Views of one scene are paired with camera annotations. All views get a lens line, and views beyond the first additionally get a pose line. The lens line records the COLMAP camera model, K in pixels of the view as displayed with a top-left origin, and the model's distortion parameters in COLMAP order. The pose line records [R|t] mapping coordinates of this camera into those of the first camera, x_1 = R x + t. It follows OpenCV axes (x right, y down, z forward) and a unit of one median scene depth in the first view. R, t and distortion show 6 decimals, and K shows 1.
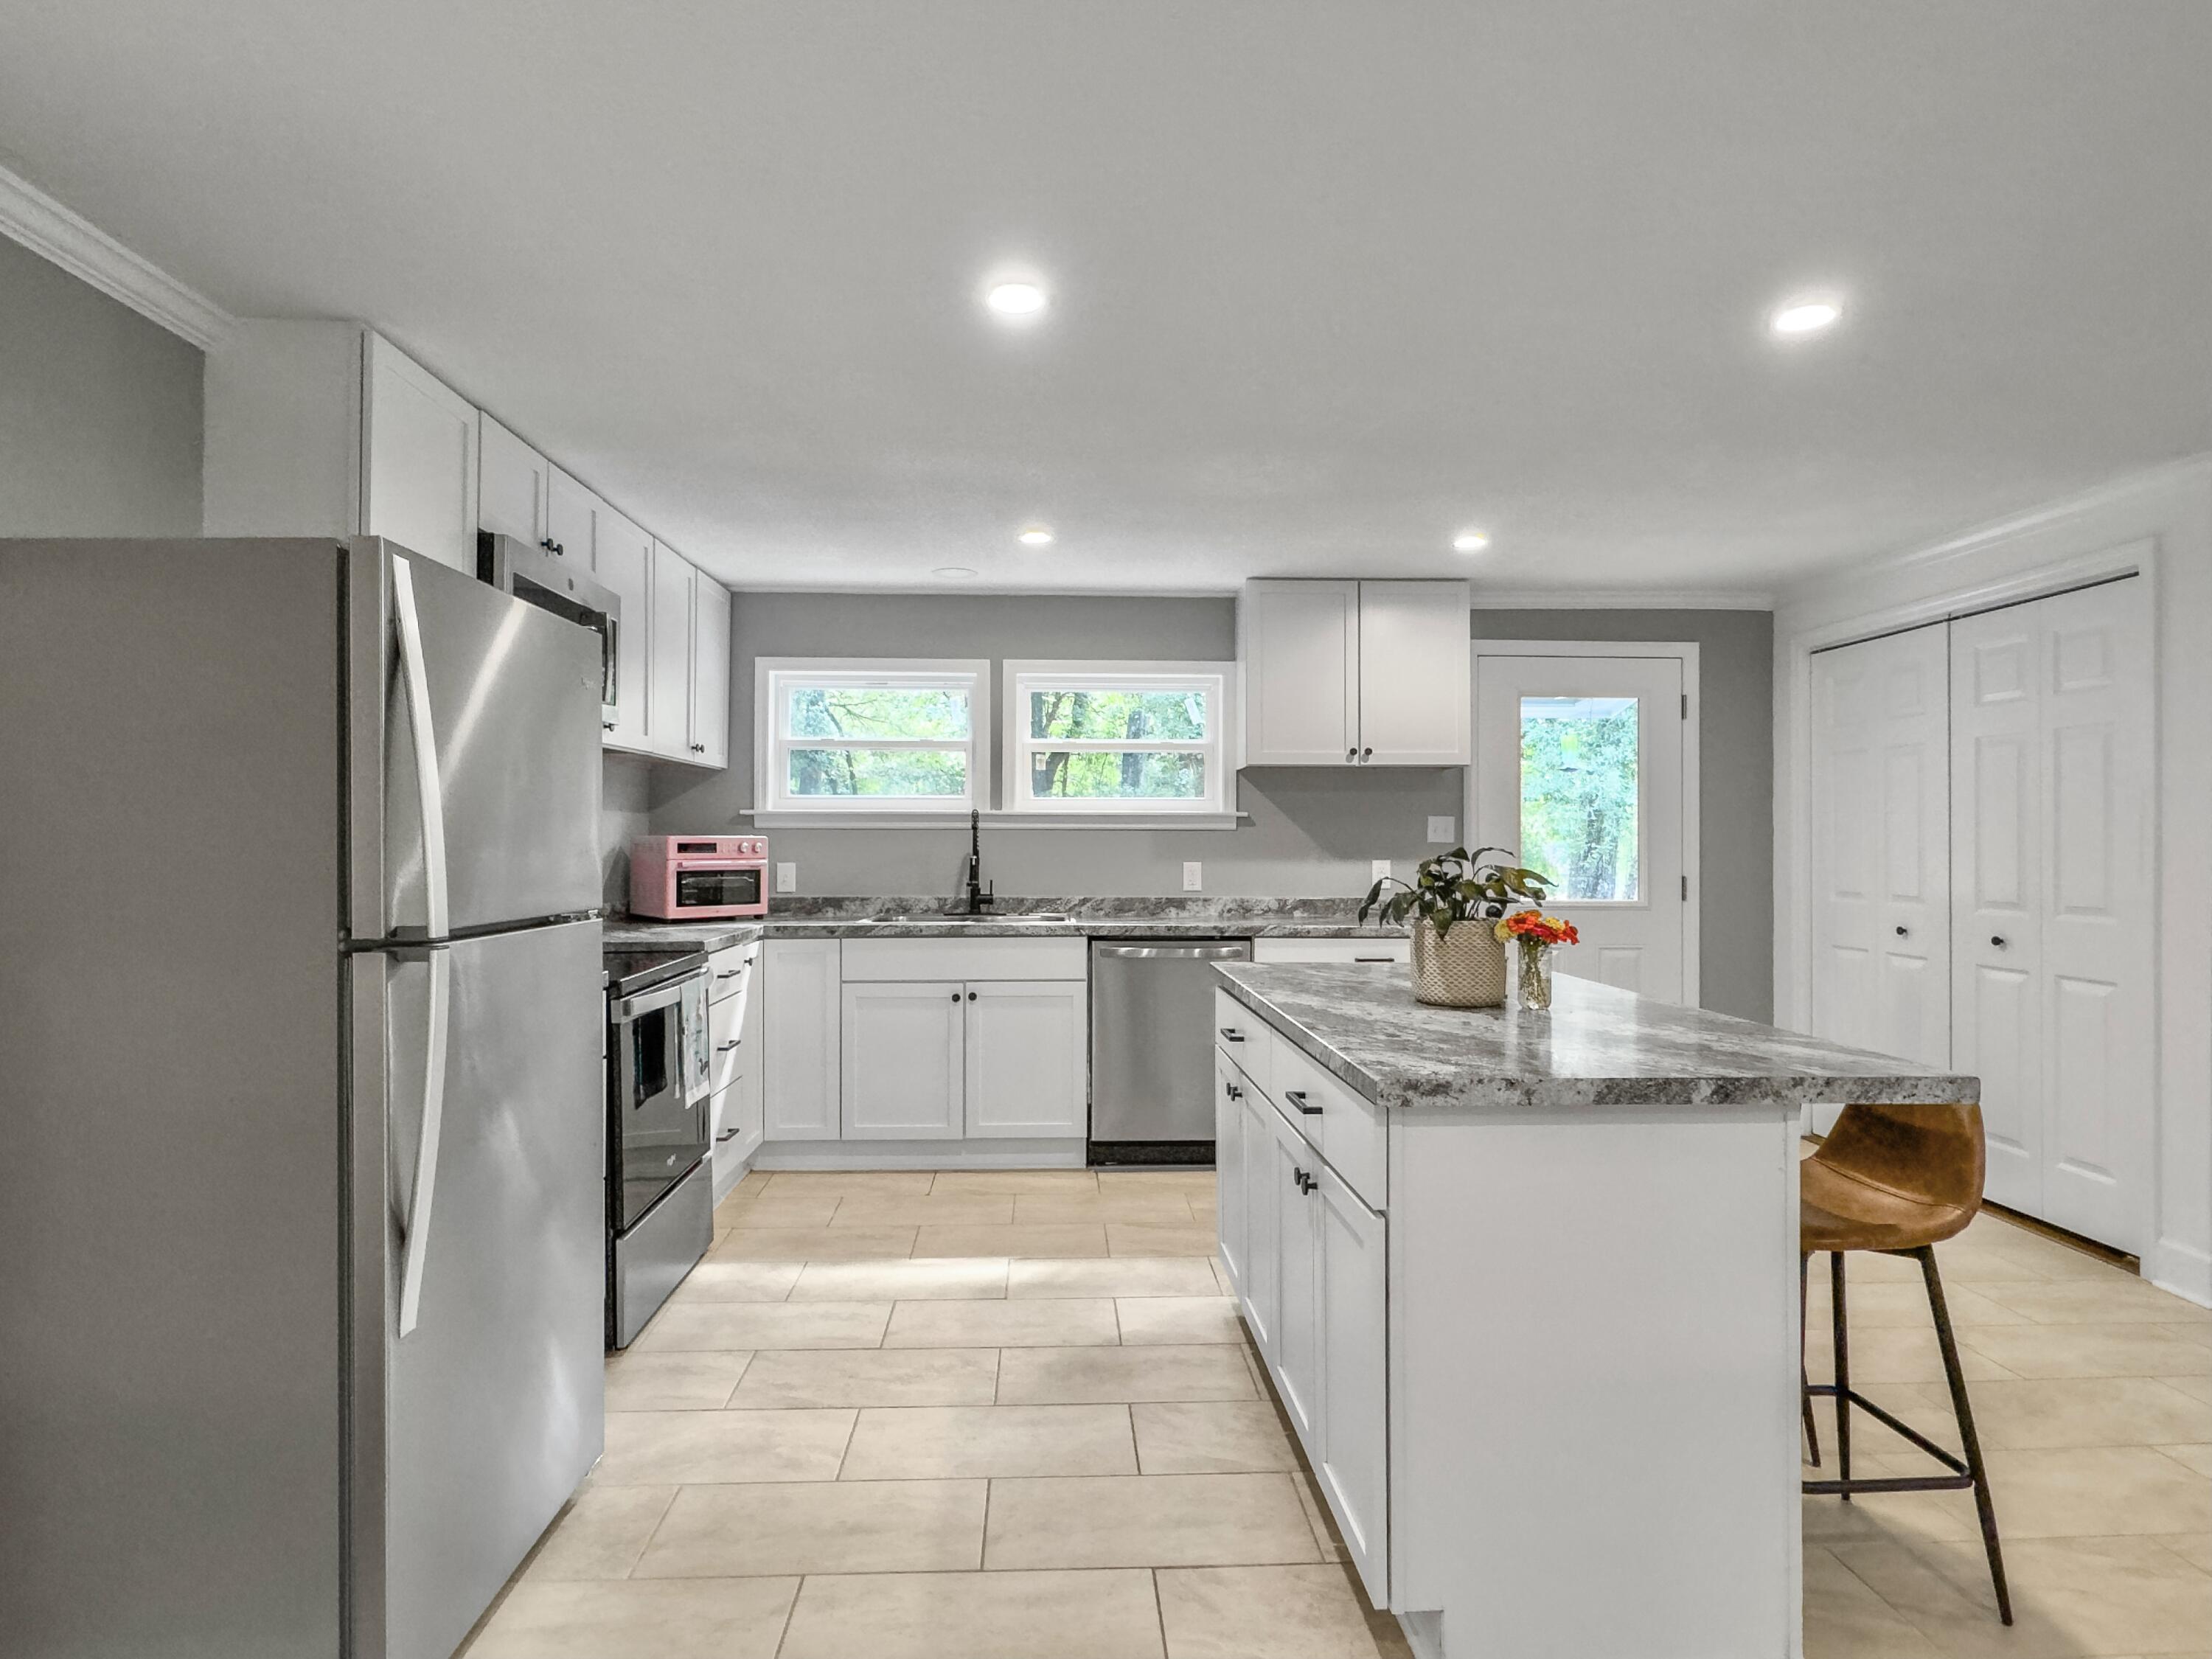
lens RADIAL K [[1194.1, 0, 1111.8], [0, 1194.1, 825.7], [0, 0, 1]] dist [-0.000442, 0.000820]
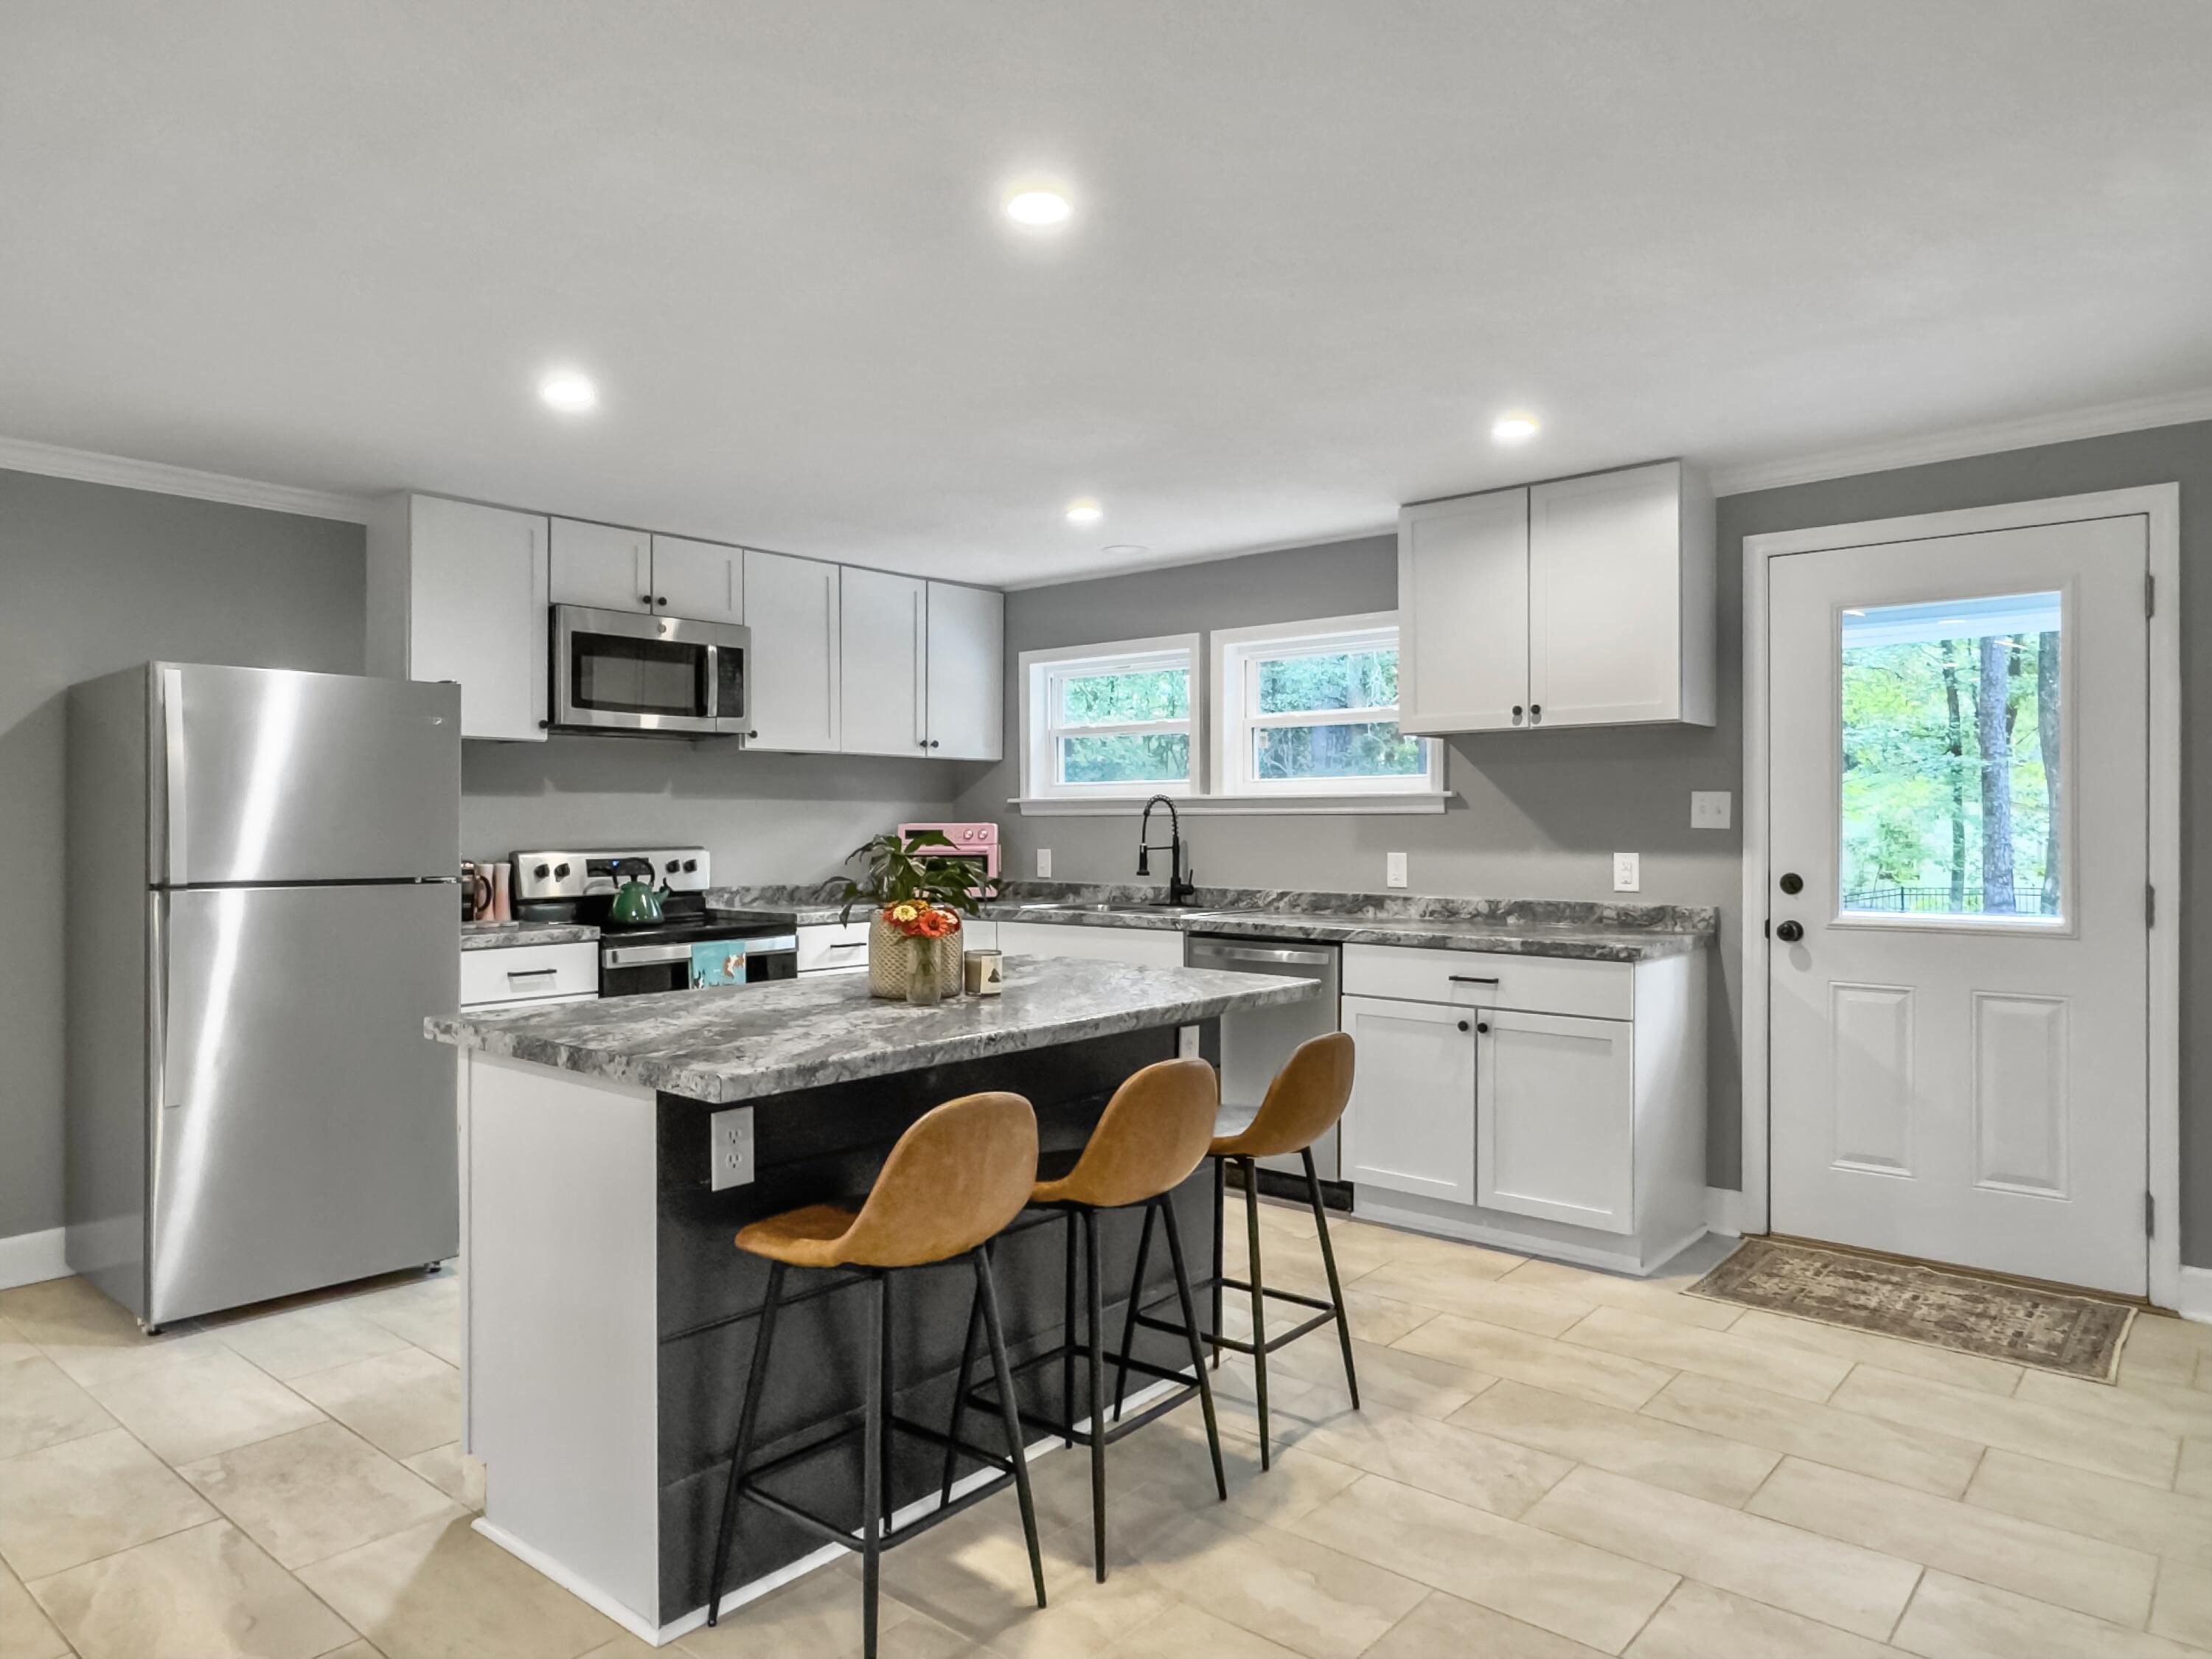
lens RADIAL K [[1425.1, 0, 1098.3], [0, 1425.1, 817.4], [0, 0, 1]] dist [-0.003173, 0.005064]
pose [[0.722162, -0.006398, -0.691694, 0.656833], [0.009703, 0.999953, 0.000881, 0.003282], [0.691656, -0.007347, 0.722190, 0.150952]]
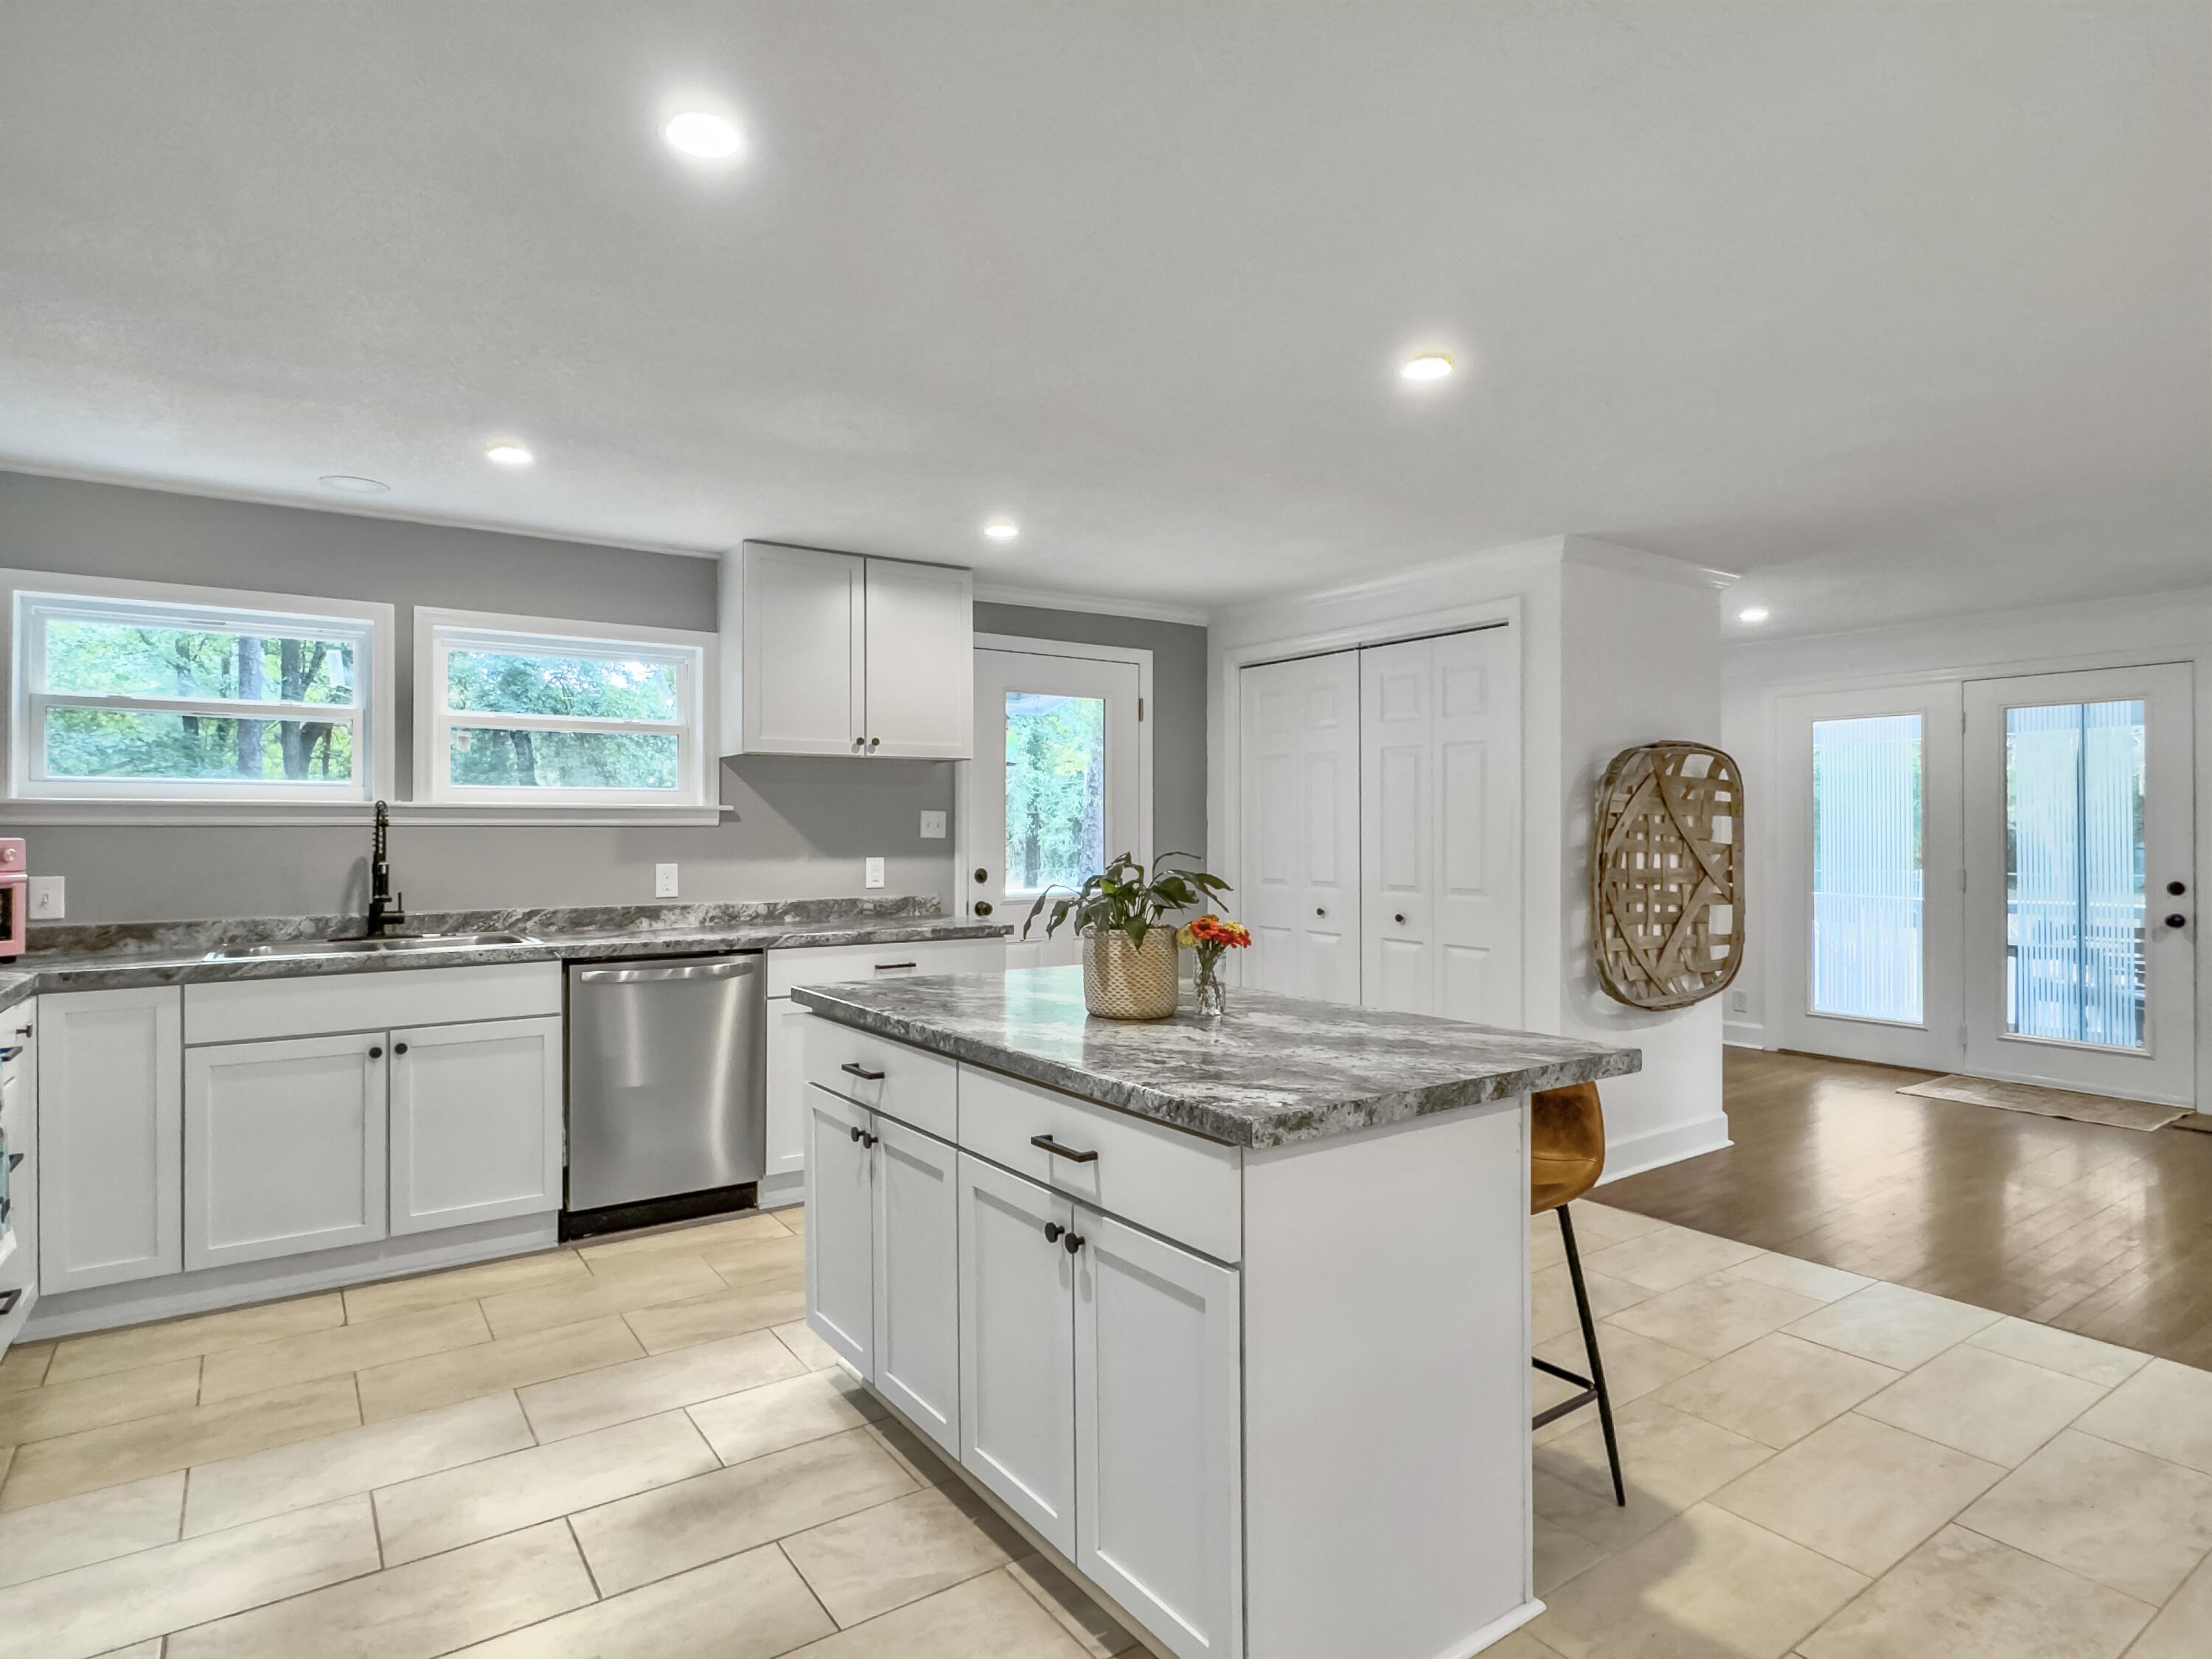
lens RADIAL K [[1194.1, 0, 1105.3], [0, 1194.1, 823.1], [0, 0, 1]] dist [-0.000442, 0.000820]
pose [[0.850114, -0.001418, 0.526597, -0.126683], [-0.002188, 0.999978, 0.006225, -0.005149], [-0.526594, -0.006444, 0.850092, 0.113904]]
